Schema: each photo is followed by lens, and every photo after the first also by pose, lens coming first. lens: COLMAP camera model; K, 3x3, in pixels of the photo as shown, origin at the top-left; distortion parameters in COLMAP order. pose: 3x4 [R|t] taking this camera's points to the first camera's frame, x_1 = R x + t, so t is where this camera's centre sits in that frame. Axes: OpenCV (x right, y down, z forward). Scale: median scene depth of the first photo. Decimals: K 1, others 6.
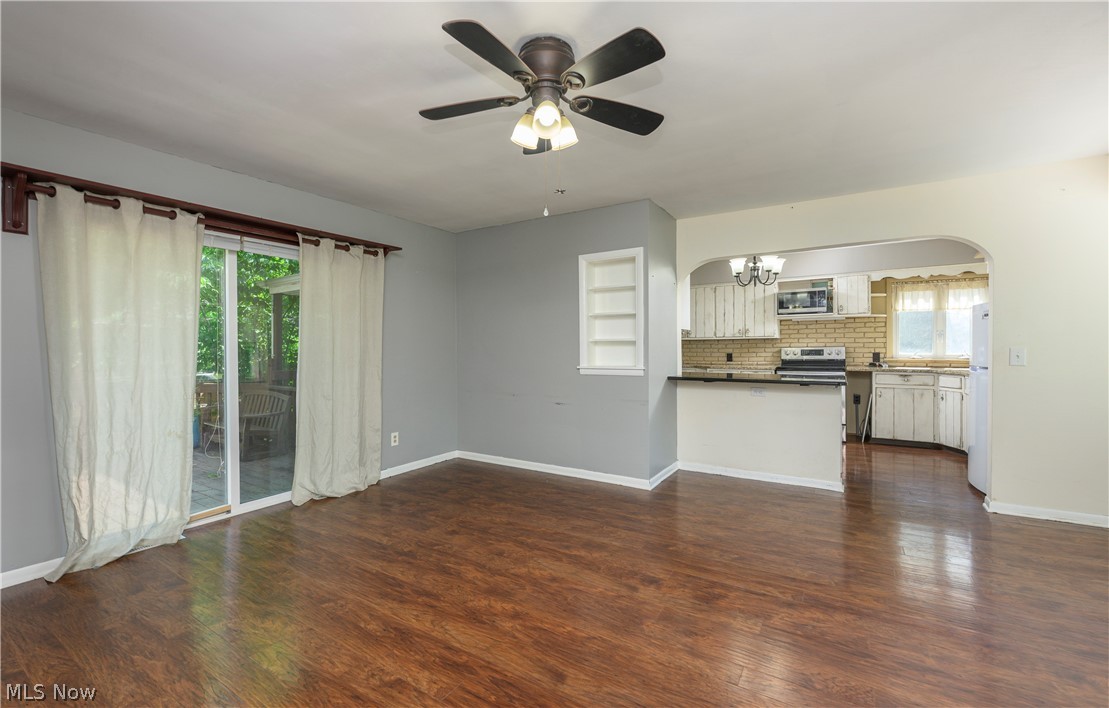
lens RADIAL K [[487.3, 0, 535.2], [0, 487.3, 344.6], [0, 0, 1]] dist [0.000048, -0.000094]
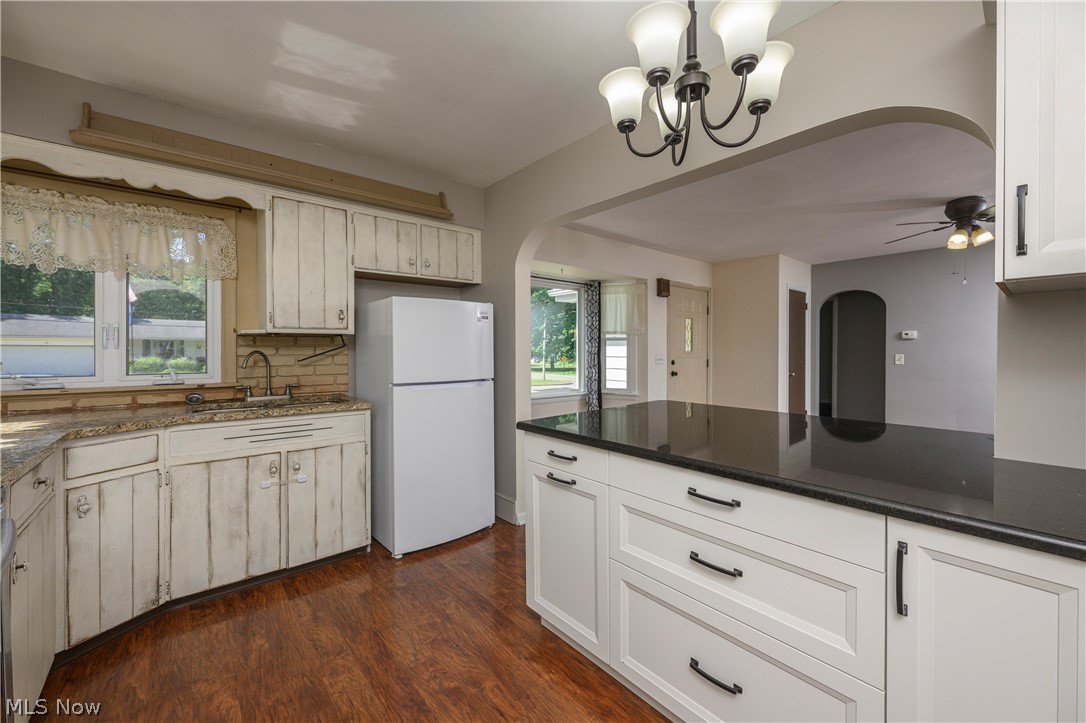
lens RADIAL K [[429.5, 0, 543.4], [0, 429.5, 354.5], [0, 0, 1]] dist [0.000950, 0.000355]
pose [[-0.959288, 0.000327, 0.282430, 0.396946], [0.003032, 0.999954, 0.009140, -0.001568], [-0.282414, 0.009624, -0.959244, 1.098063]]
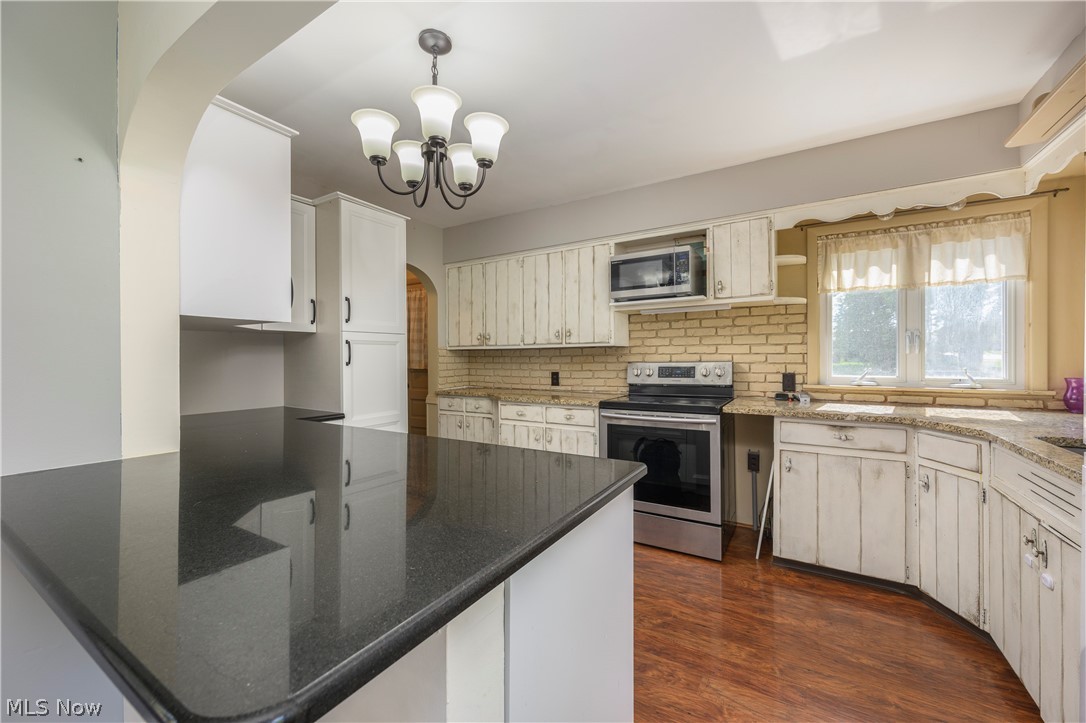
lens RADIAL K [[429.5, 0, 543.4], [0, 429.5, 354.5], [0, 0, 1]] dist [0.000950, 0.000355]
pose [[0.999585, -0.001319, 0.028768, 0.448545], [0.001330, 0.999999, -0.000366, -0.003712], [-0.028767, 0.000404, 0.999586, 0.579976]]
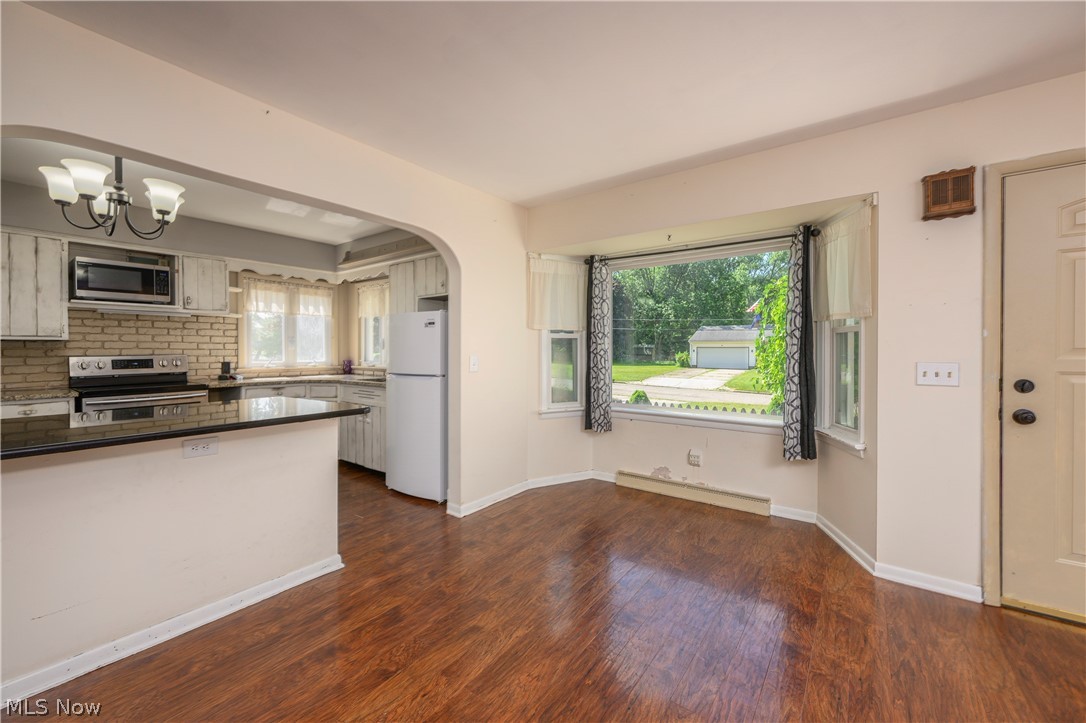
lens RADIAL K [[429.5, 0, 543.4], [0, 429.5, 354.5], [0, 0, 1]] dist [0.000950, 0.000355]
pose [[0.052024, -0.004093, 0.998637, 0.029431], [-0.002257, 0.999989, 0.004216, 0.000113], [-0.998643, -0.002474, 0.052014, 0.471446]]
